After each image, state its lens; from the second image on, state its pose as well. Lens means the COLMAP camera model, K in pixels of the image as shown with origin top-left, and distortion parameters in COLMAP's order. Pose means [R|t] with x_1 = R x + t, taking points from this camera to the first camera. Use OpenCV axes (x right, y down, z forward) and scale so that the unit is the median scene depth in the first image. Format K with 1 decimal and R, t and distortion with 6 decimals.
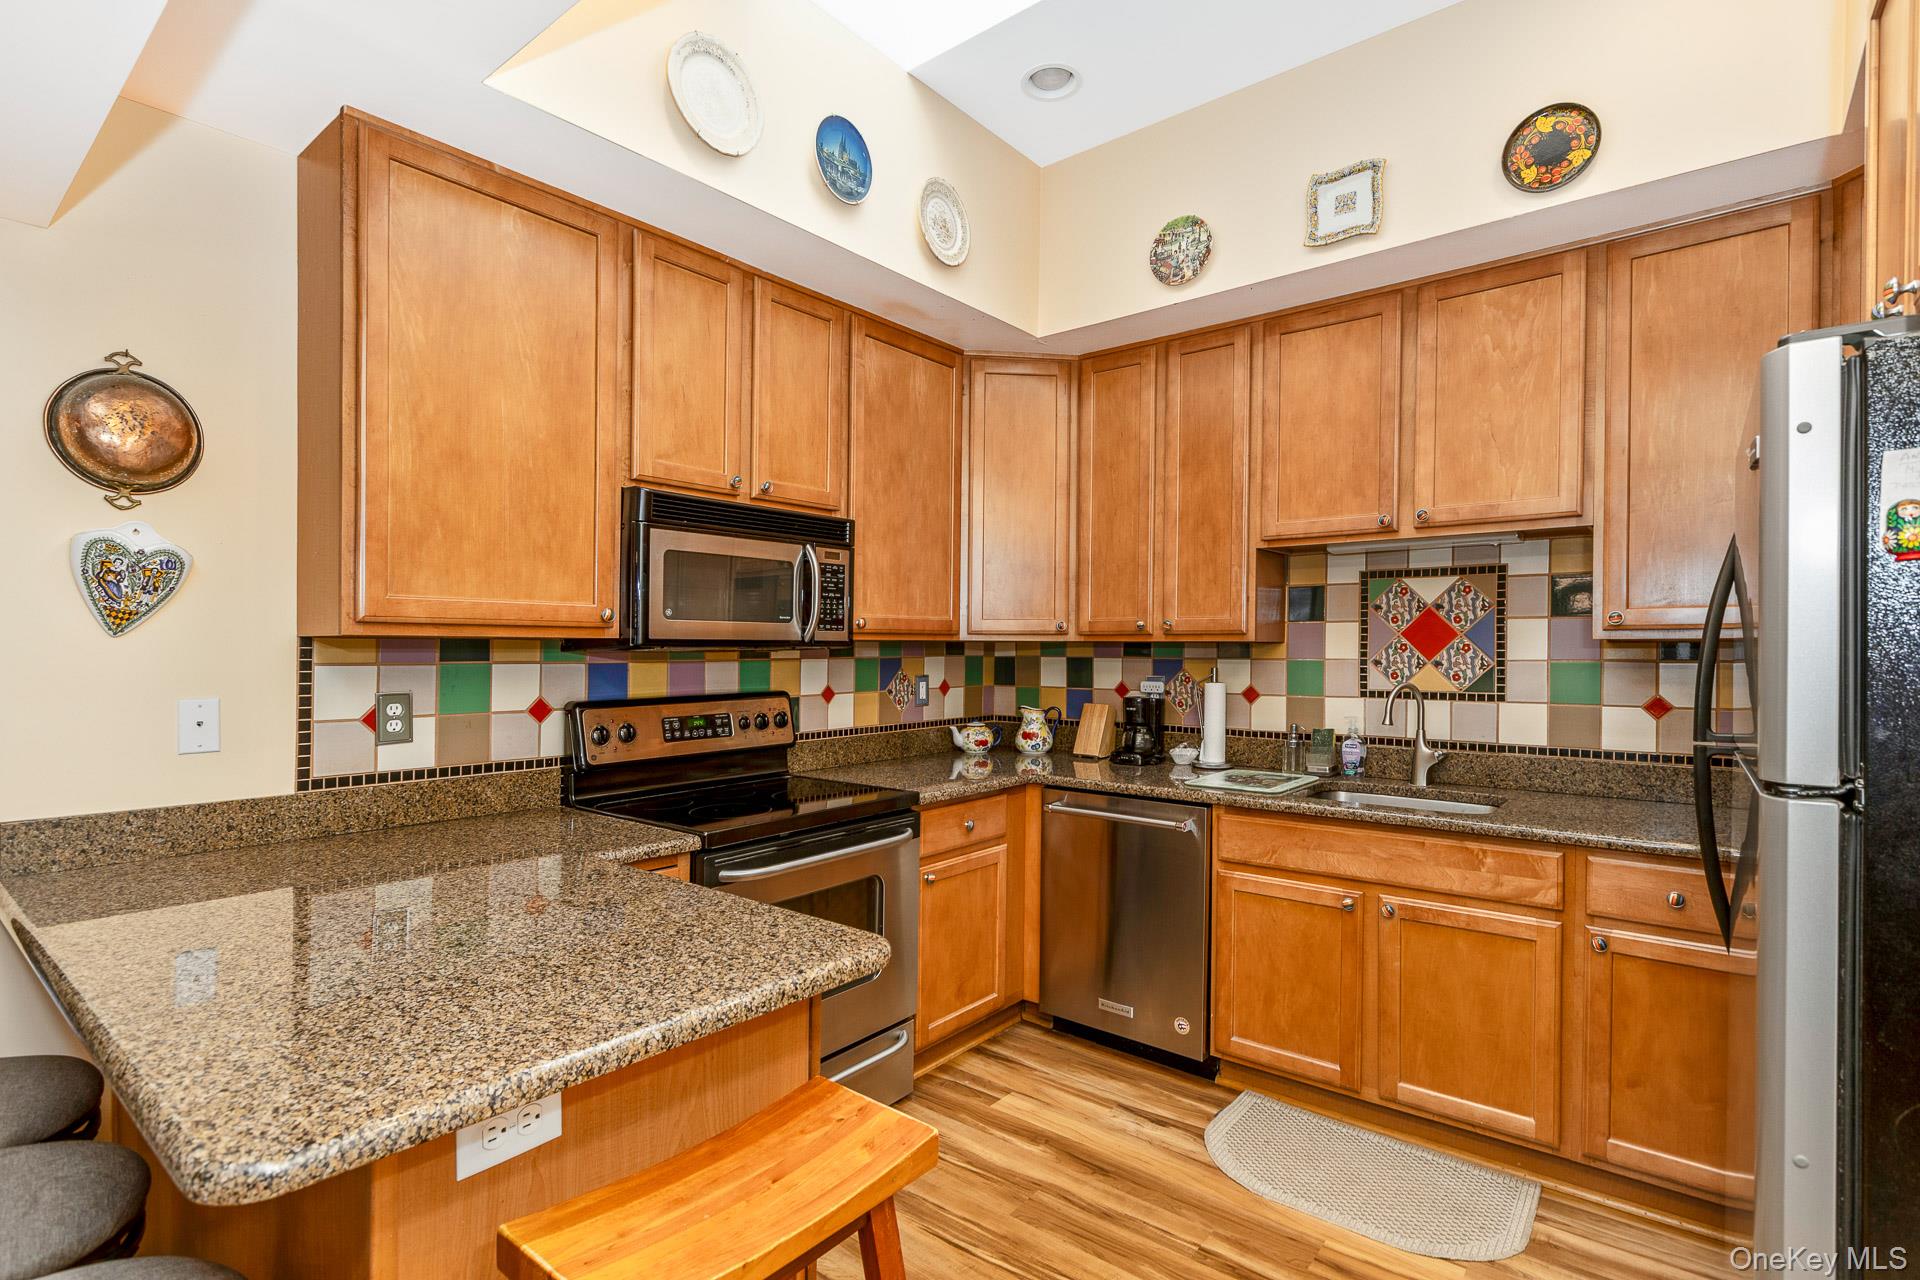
lens RADIAL K [[925.7, 0, 960.0], [0, 925.7, 640.0], [0, 0, 1]] dist [-0.003843, -0.000352]
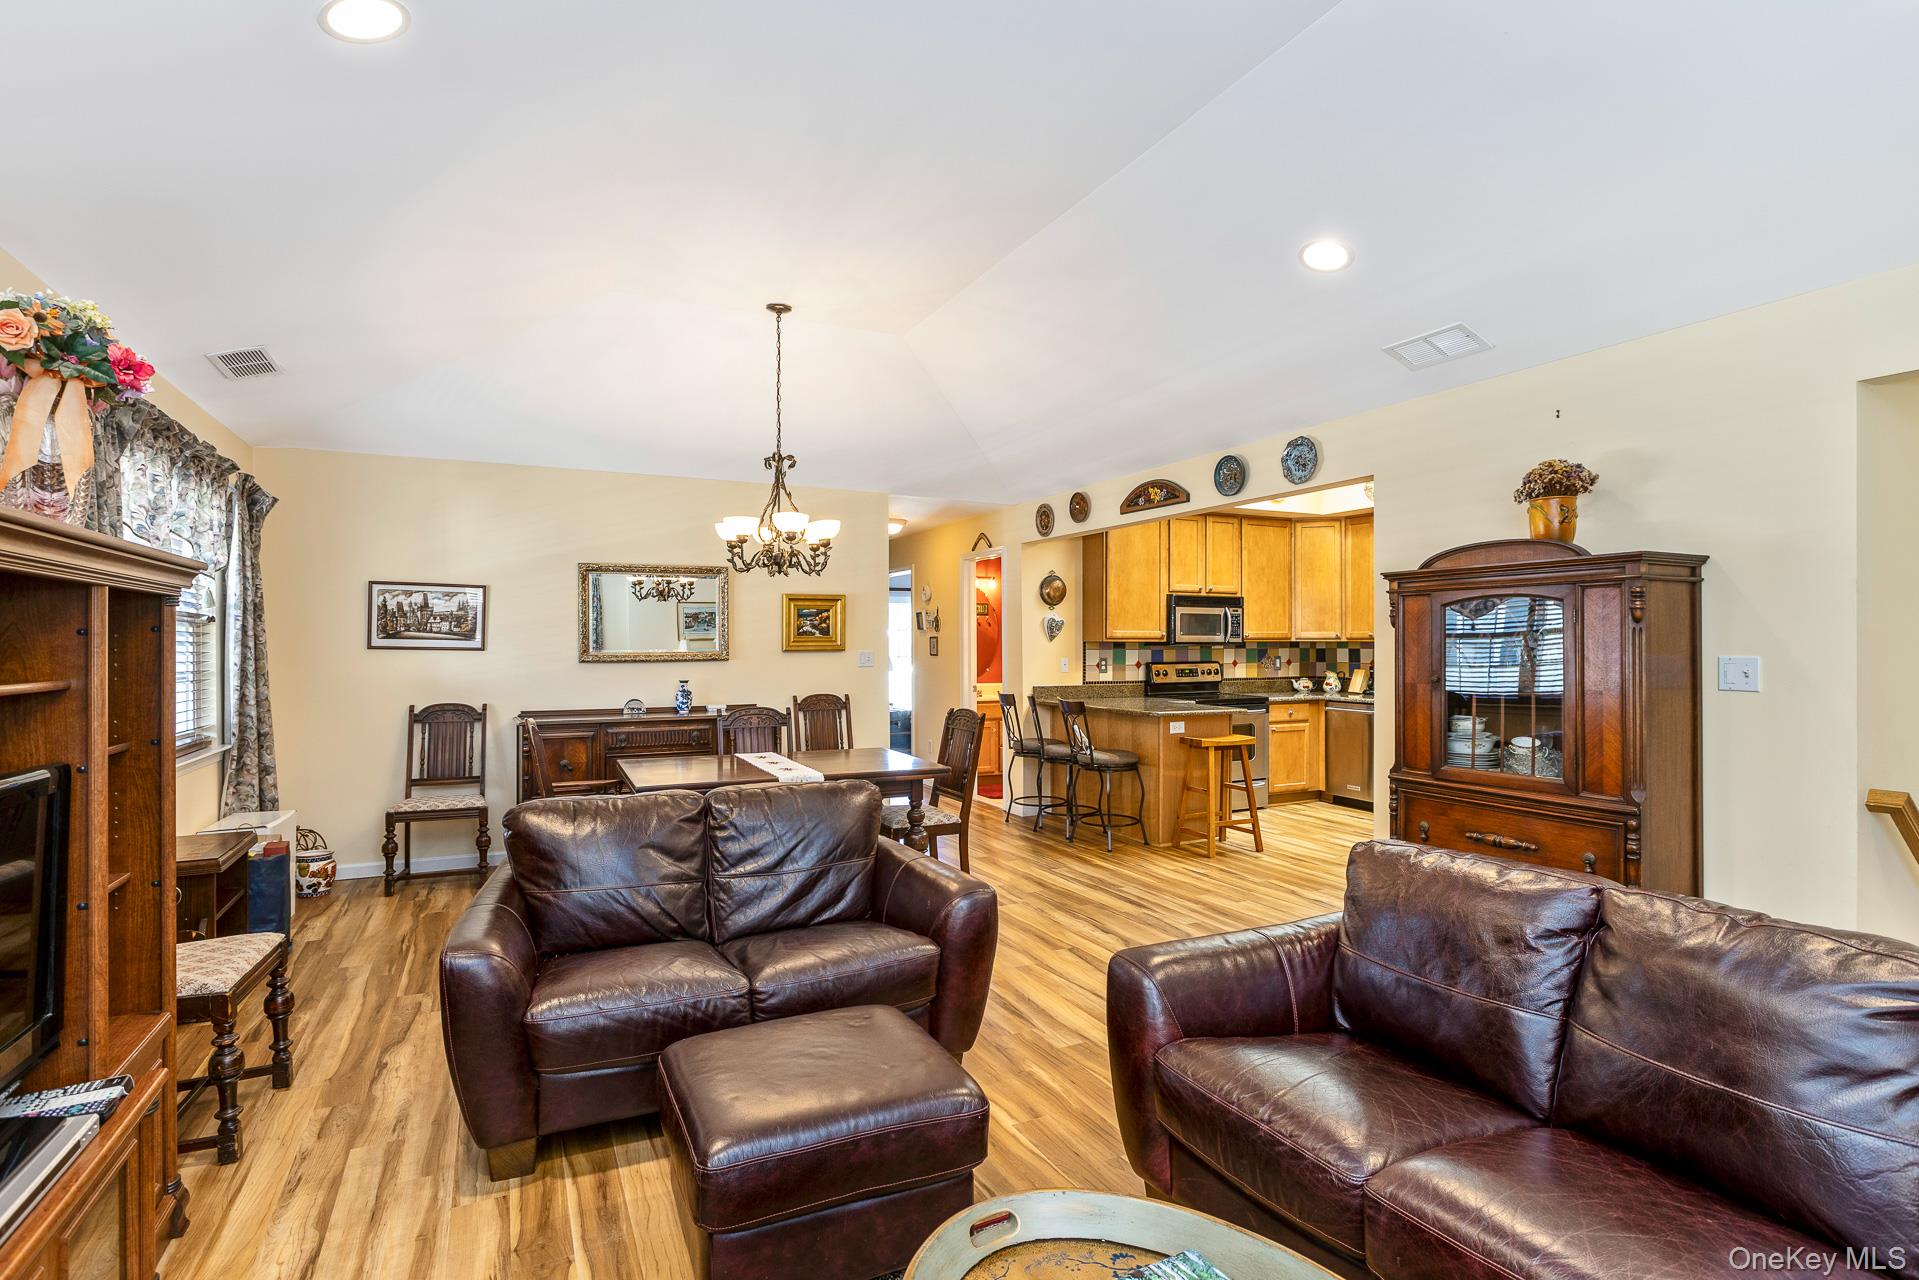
lens RADIAL K [[946.5, 0, 959.5], [0, 946.5, 640.0], [0, 0, 1]] dist [-0.002100, -0.000135]
pose [[0.907859, -0.006051, -0.419231, 0.287613], [0.006250, 0.999980, -0.000900, -0.007642], [0.419228, -0.001804, 0.907879, -1.848761]]
